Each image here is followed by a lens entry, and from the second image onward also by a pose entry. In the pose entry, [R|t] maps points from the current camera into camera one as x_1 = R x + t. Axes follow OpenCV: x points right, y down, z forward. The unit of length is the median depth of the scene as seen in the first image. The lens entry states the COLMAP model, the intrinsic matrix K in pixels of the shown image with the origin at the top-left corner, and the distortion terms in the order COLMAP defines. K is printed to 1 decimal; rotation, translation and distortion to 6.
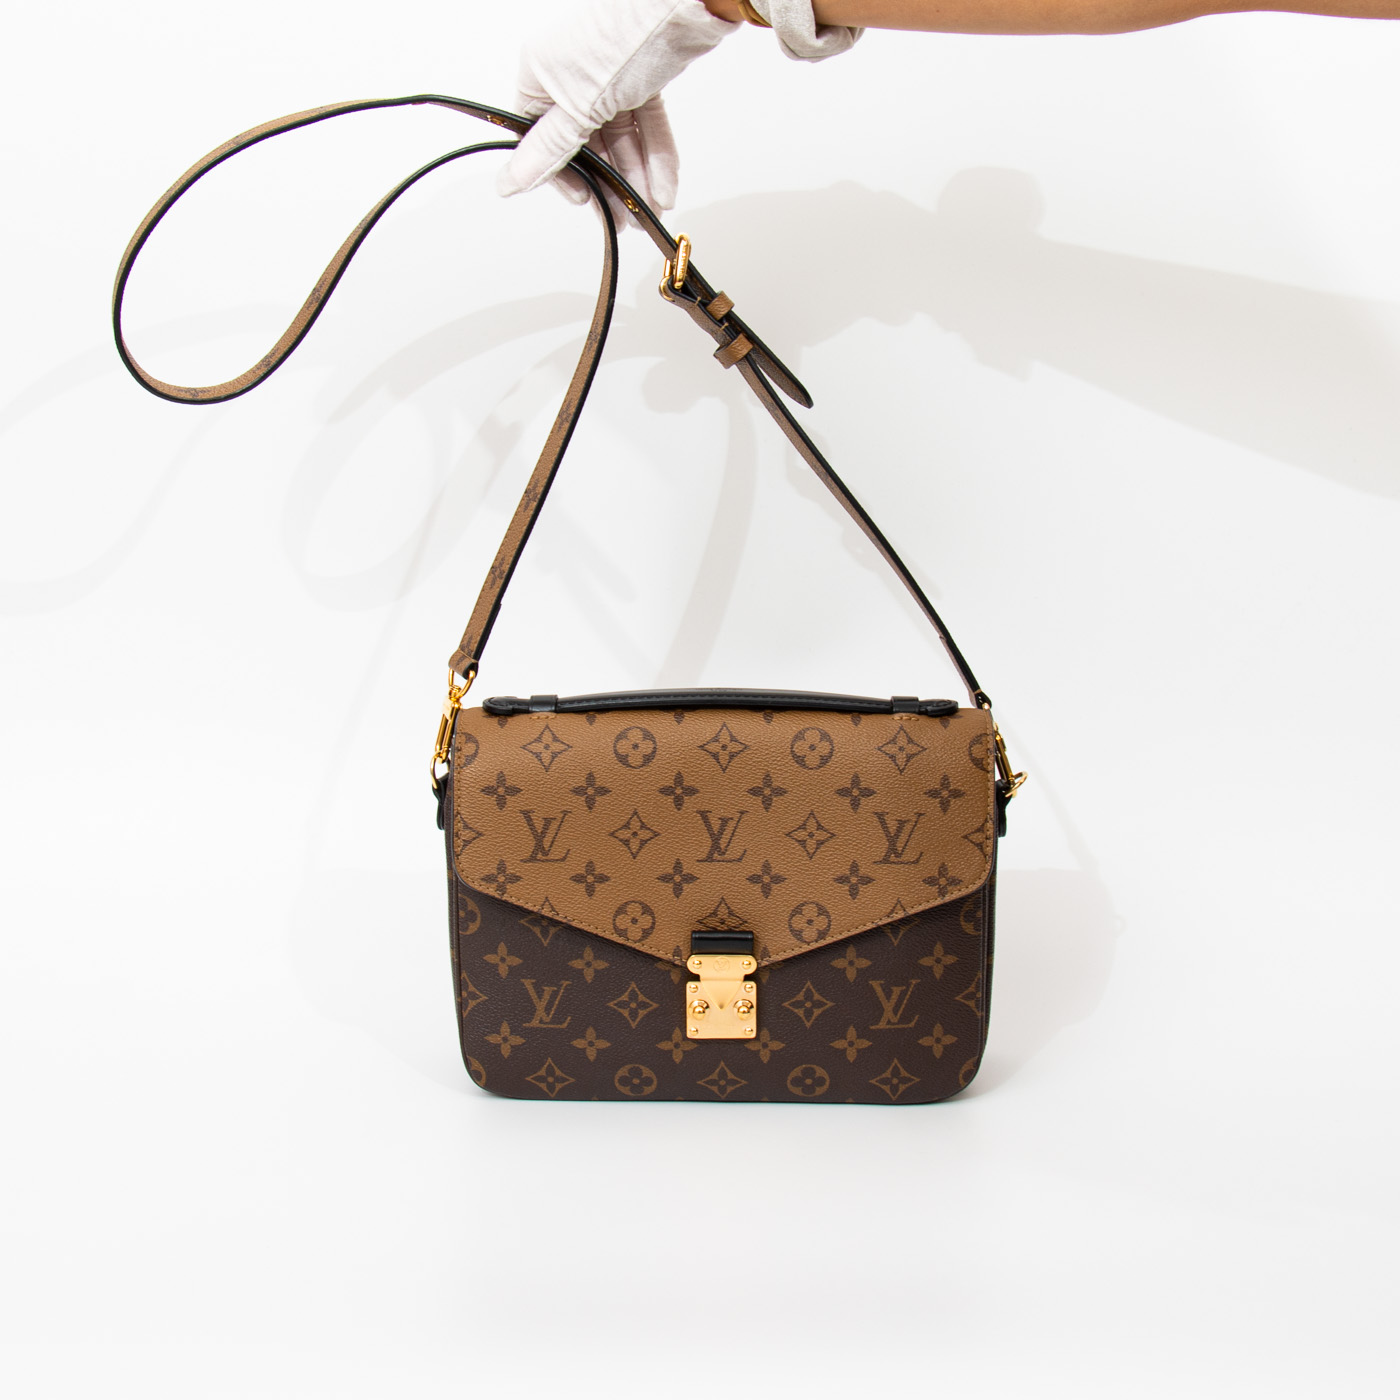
lens RADIAL K [[2213.5, 0, 718.4], [0, 2213.5, 655.2], [0, 0, 1]] dist [0.206569, 0.000000]
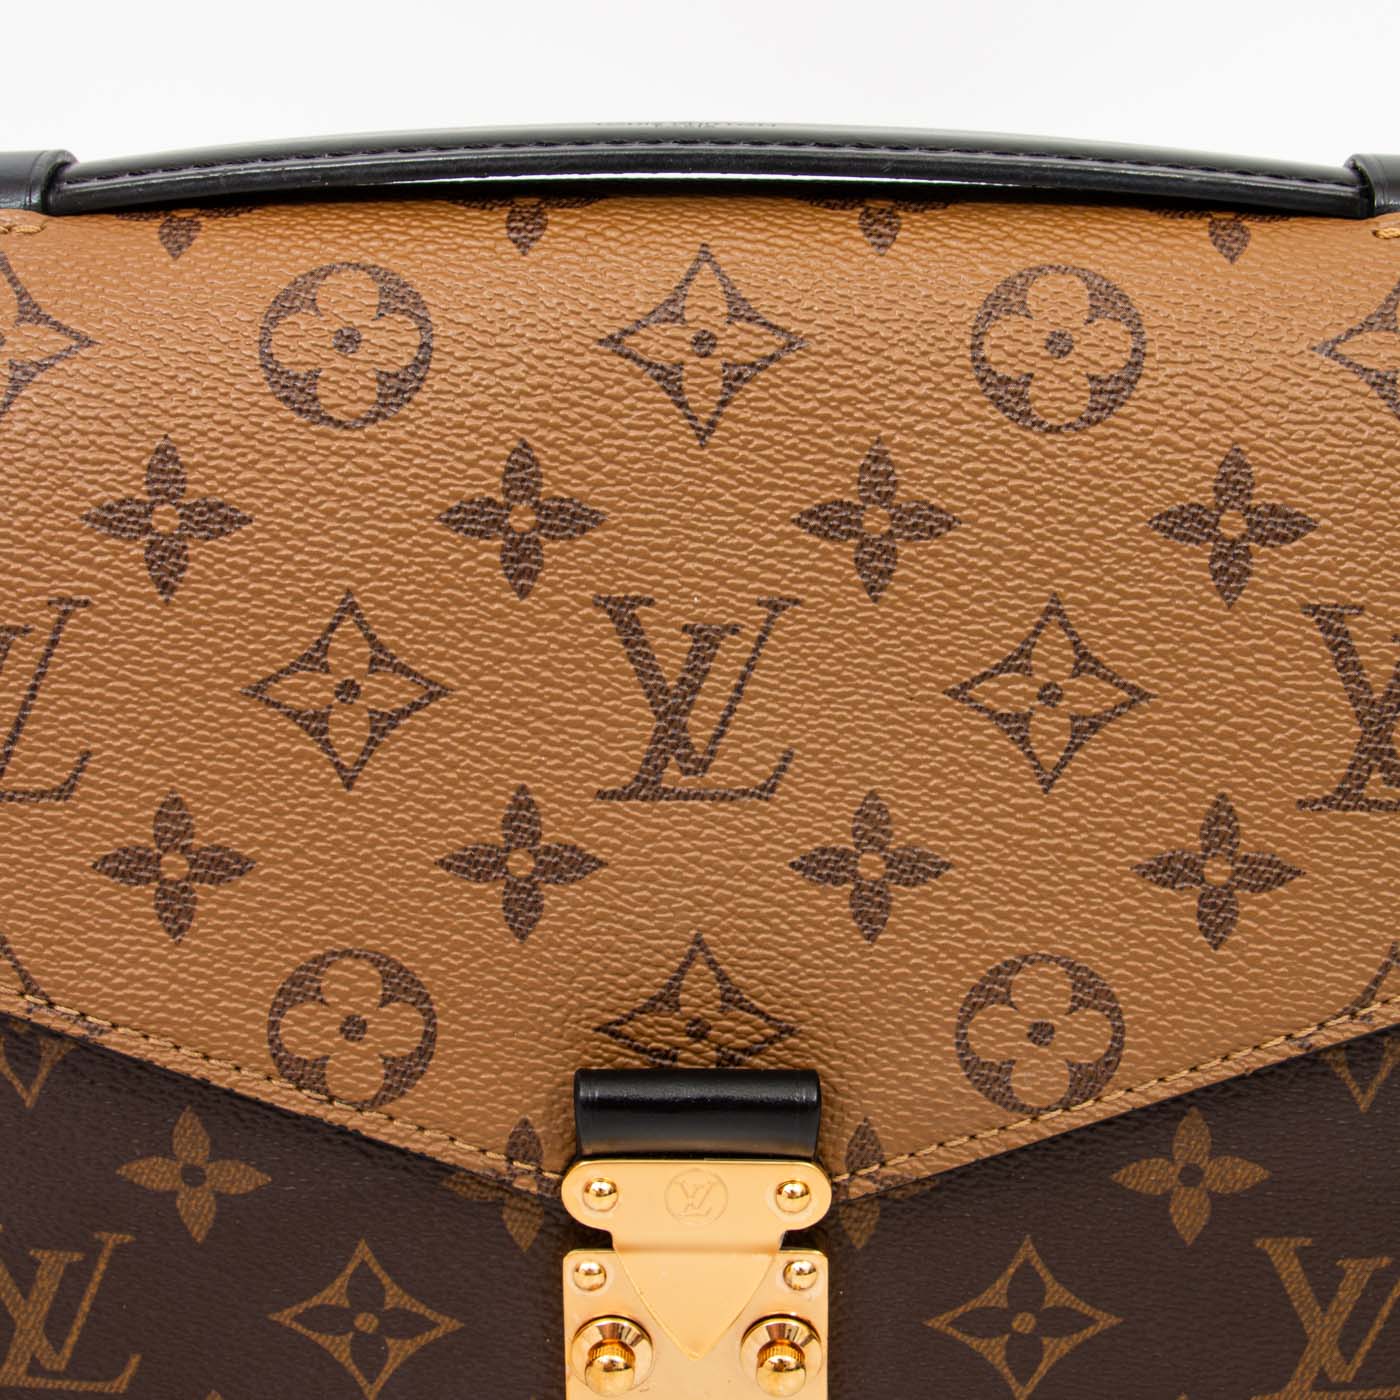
lens RADIAL K [[2995.3, 0, 667.8], [0, 2995.3, 635.3], [0, 0, 1]] dist [0.004891, 0.000000]
pose [[0.999500, 0.000706, -0.031612, 0.009167], [0.001580, 0.997389, 0.072203, 0.049658], [0.031580, -0.072217, 0.996889, 0.659335]]
